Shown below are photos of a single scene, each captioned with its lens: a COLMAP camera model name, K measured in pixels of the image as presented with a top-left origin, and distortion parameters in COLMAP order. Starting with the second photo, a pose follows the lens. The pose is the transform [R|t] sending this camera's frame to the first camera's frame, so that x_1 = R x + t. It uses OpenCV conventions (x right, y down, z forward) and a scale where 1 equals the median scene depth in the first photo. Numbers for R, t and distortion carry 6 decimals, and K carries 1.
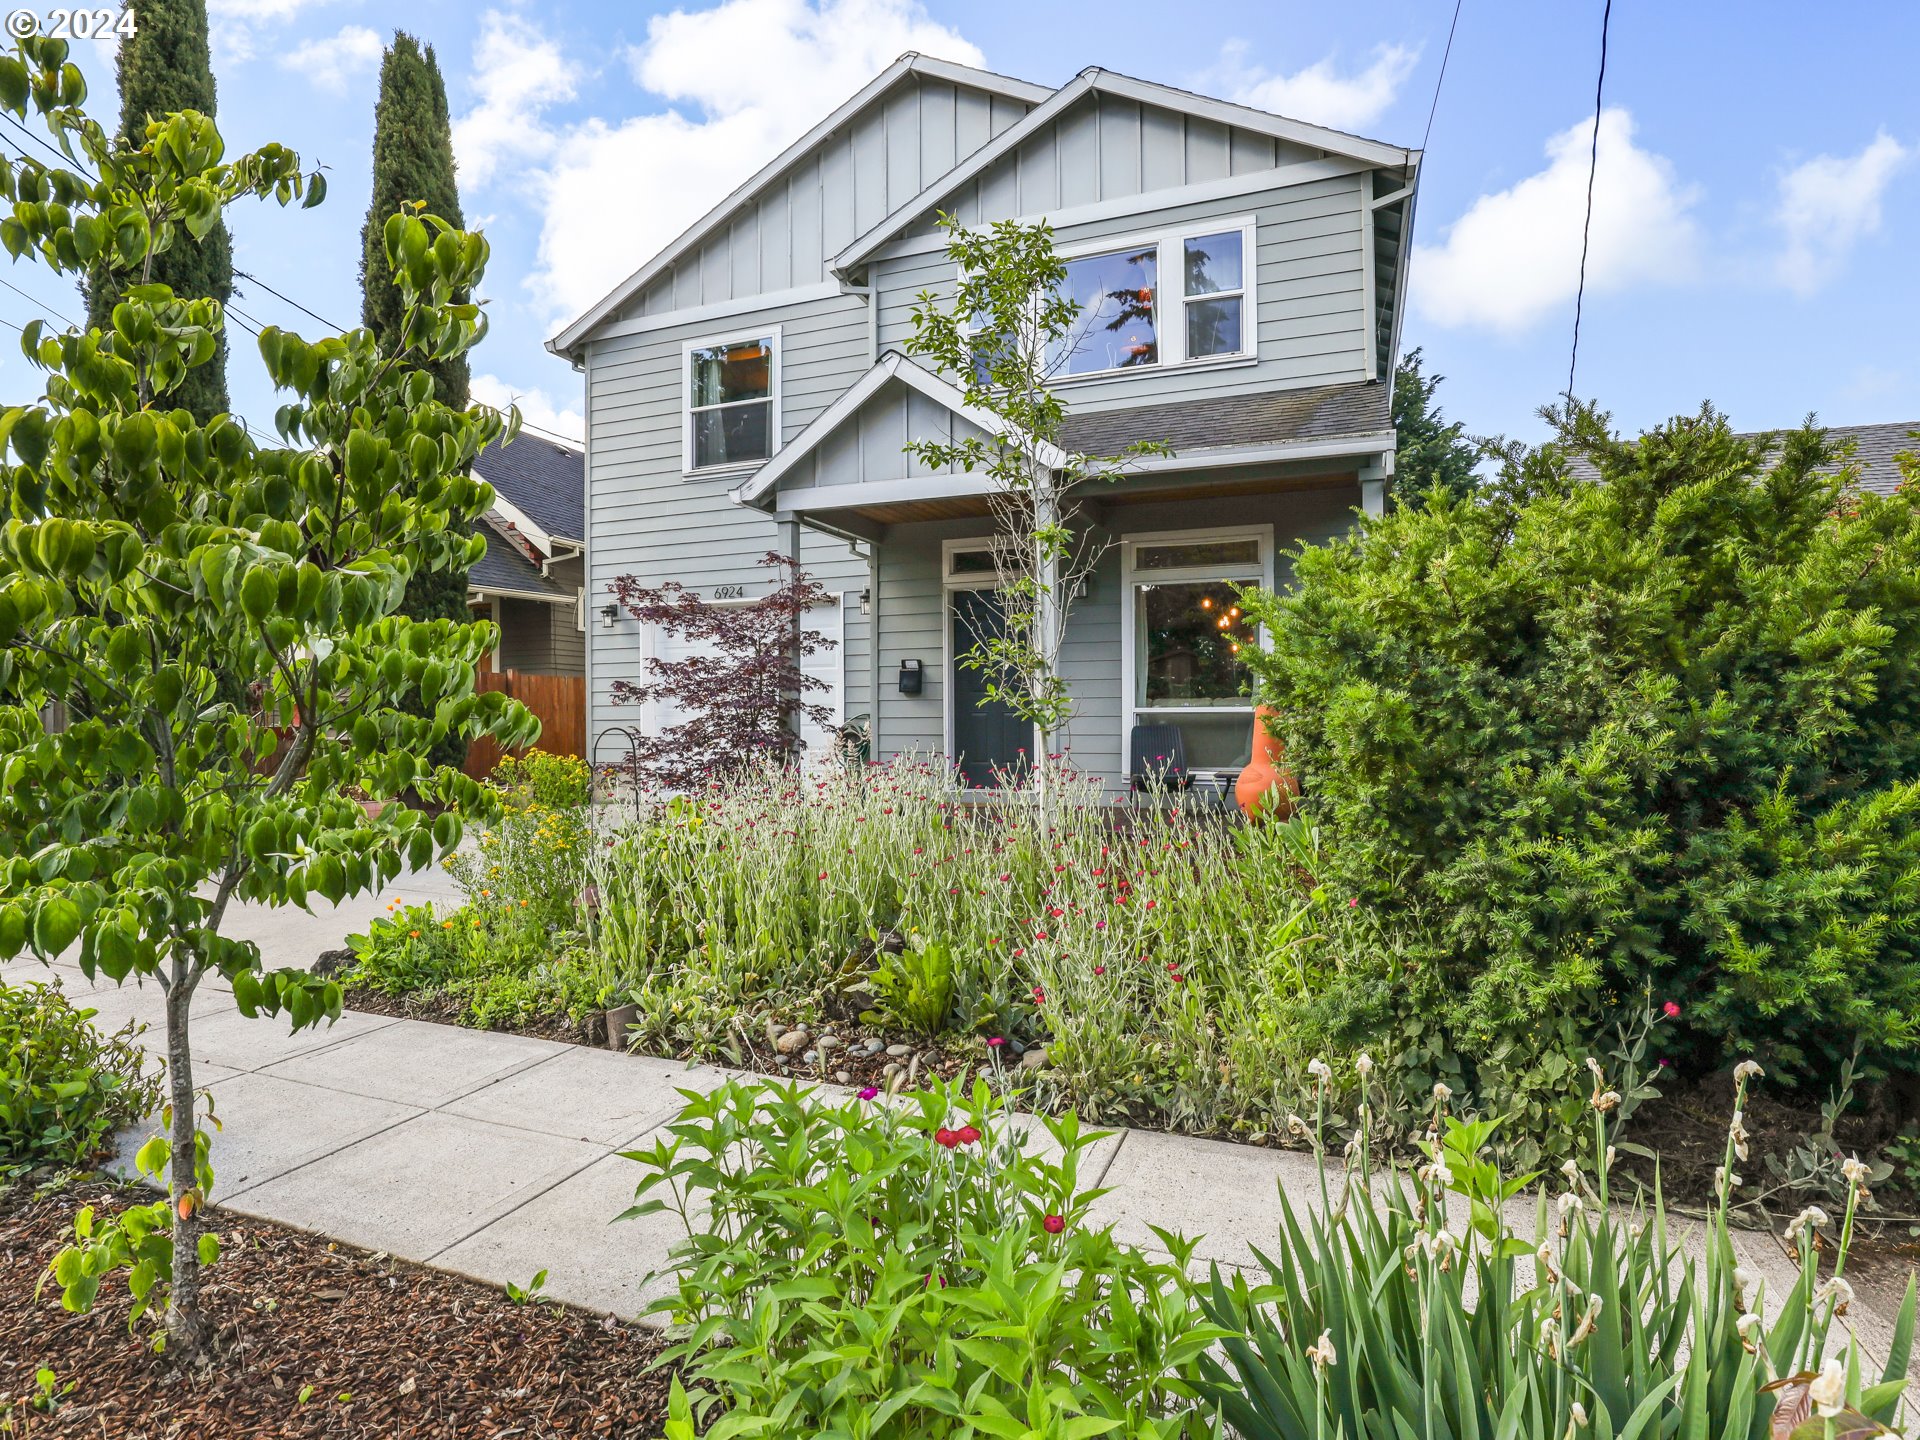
lens RADIAL K [[968.4, 0, 947.1], [0, 968.4, 697.1], [0, 0, 1]] dist [-0.025571, 0.000583]
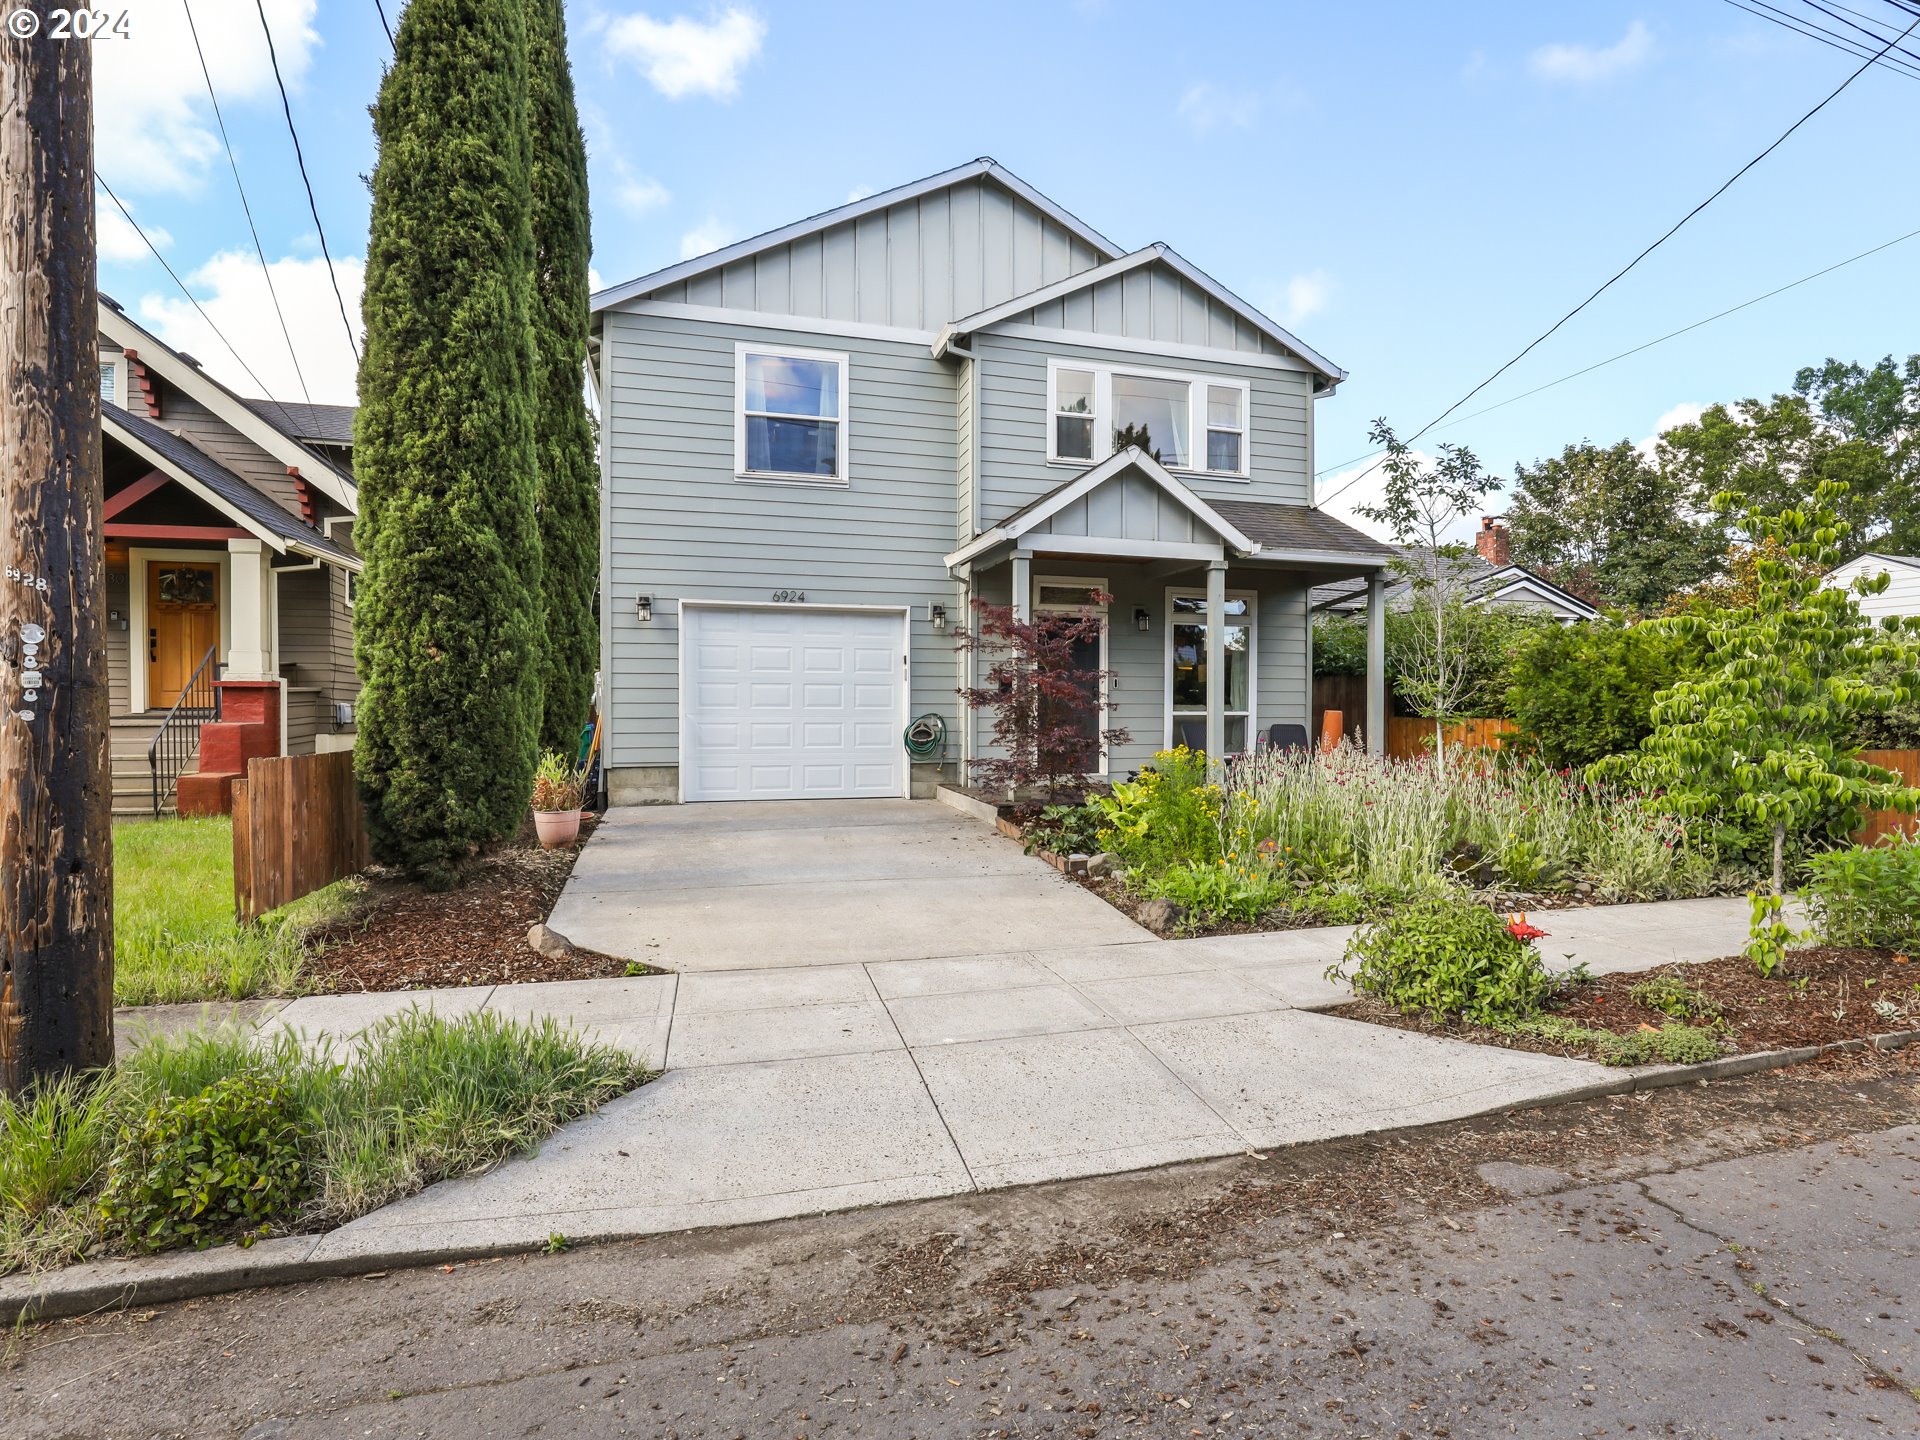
lens RADIAL K [[968.4, 0, 947.1], [0, 968.4, 697.1], [0, 0, 1]] dist [-0.025571, 0.000583]
pose [[0.802433, 0.014595, 0.596564, -0.980710], [-0.020857, 0.999776, 0.003595, -0.008697], [-0.596378, -0.015328, 0.802557, 0.076763]]
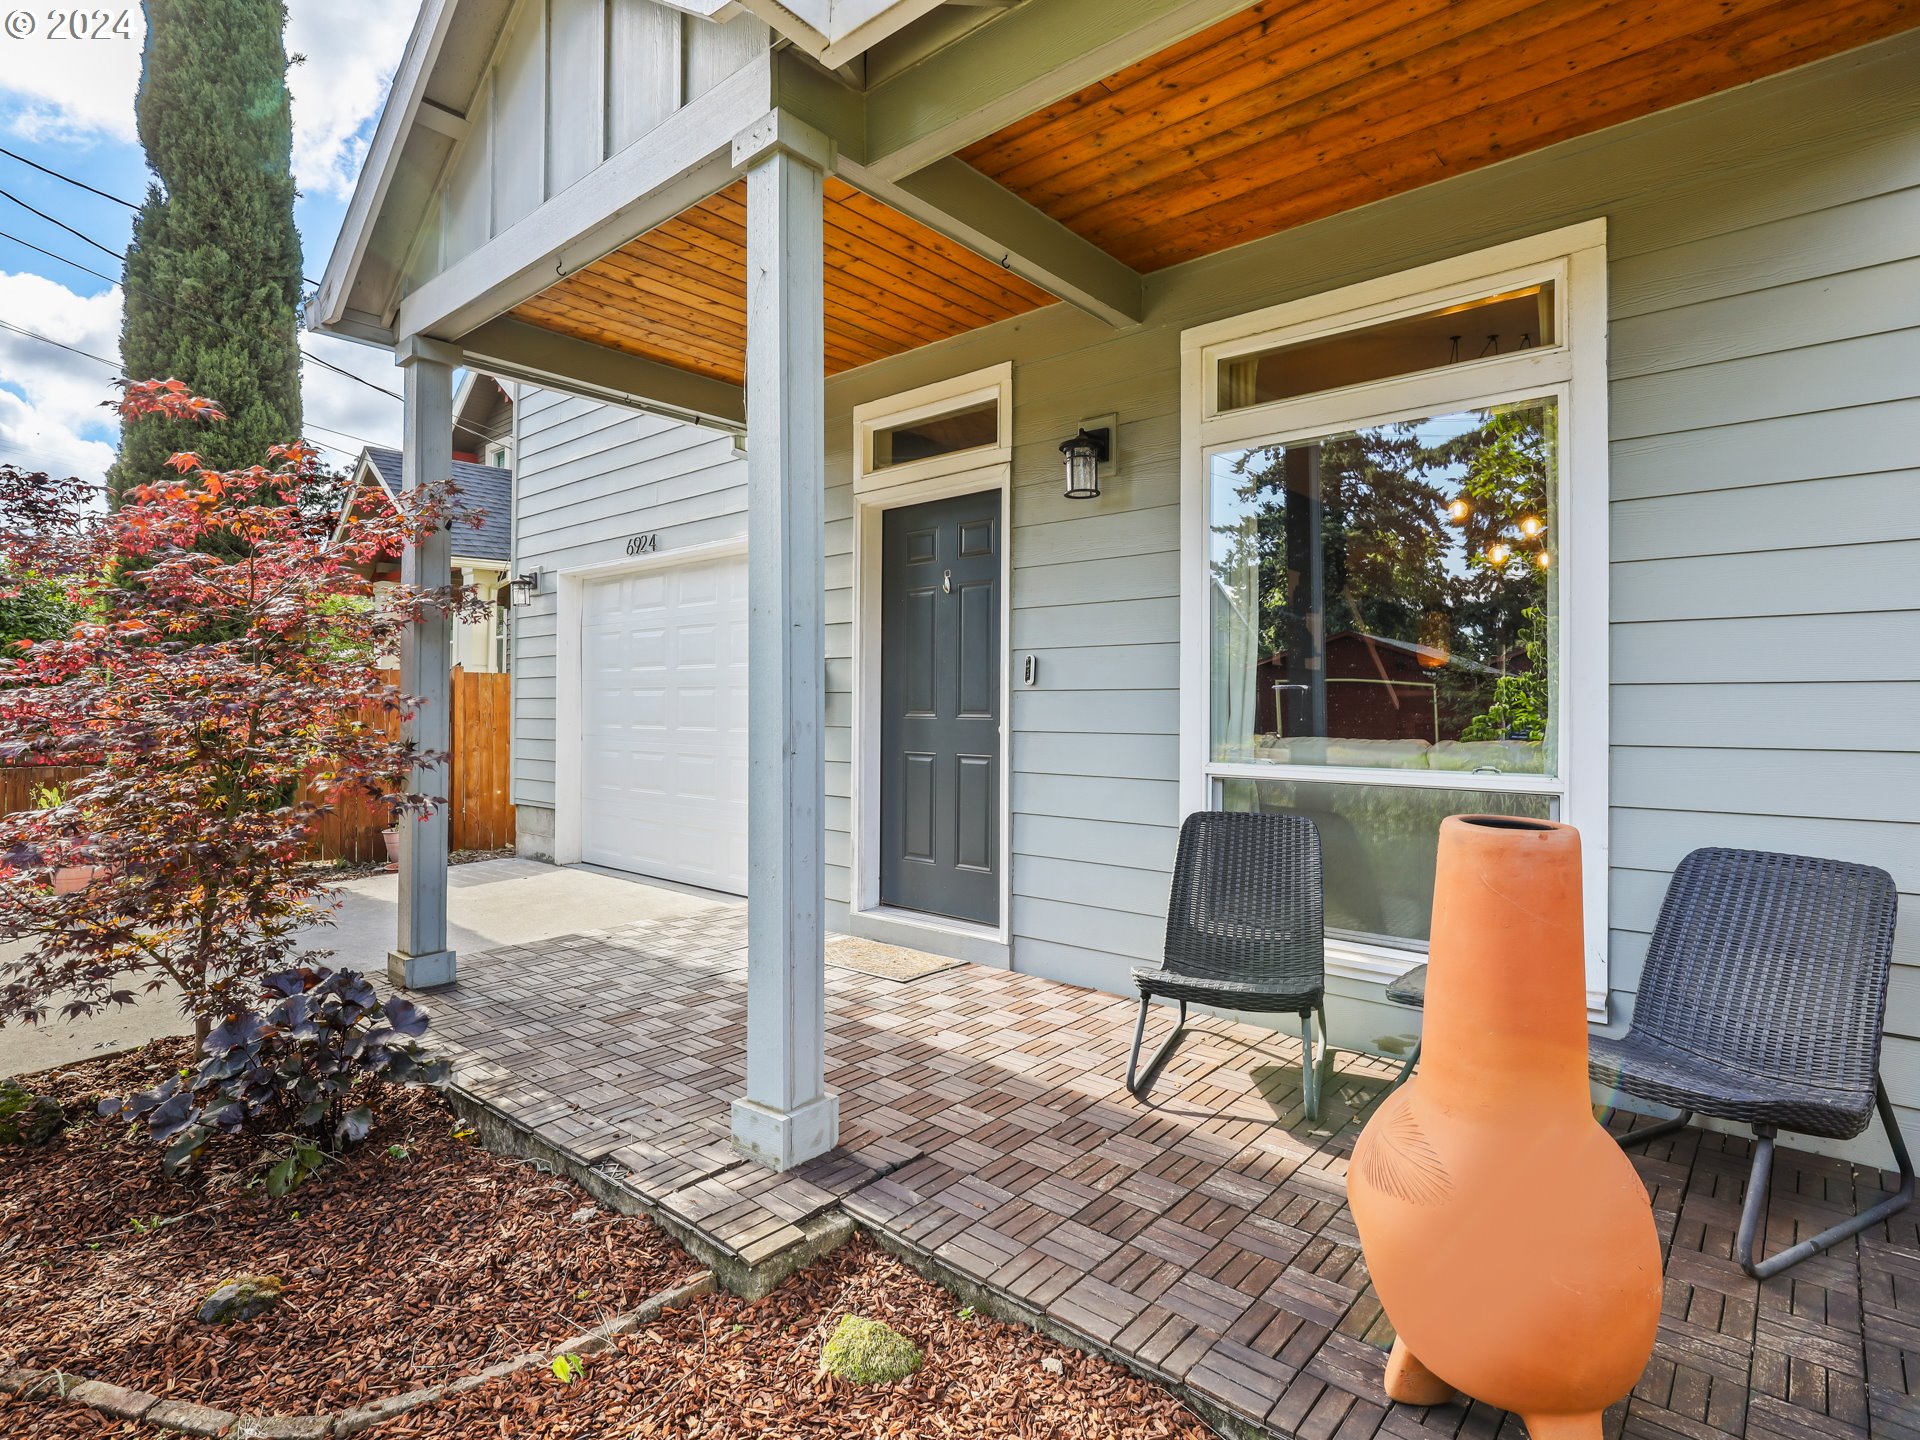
lens RADIAL K [[968.4, 0, 947.1], [0, 968.4, 697.1], [0, 0, 1]] dist [-0.025571, 0.000583]
pose [[0.941121, 0.007288, -0.337992, 0.247006], [-0.003346, 0.999919, 0.012245, -0.021784], [0.338054, -0.010393, 0.941069, 0.641570]]
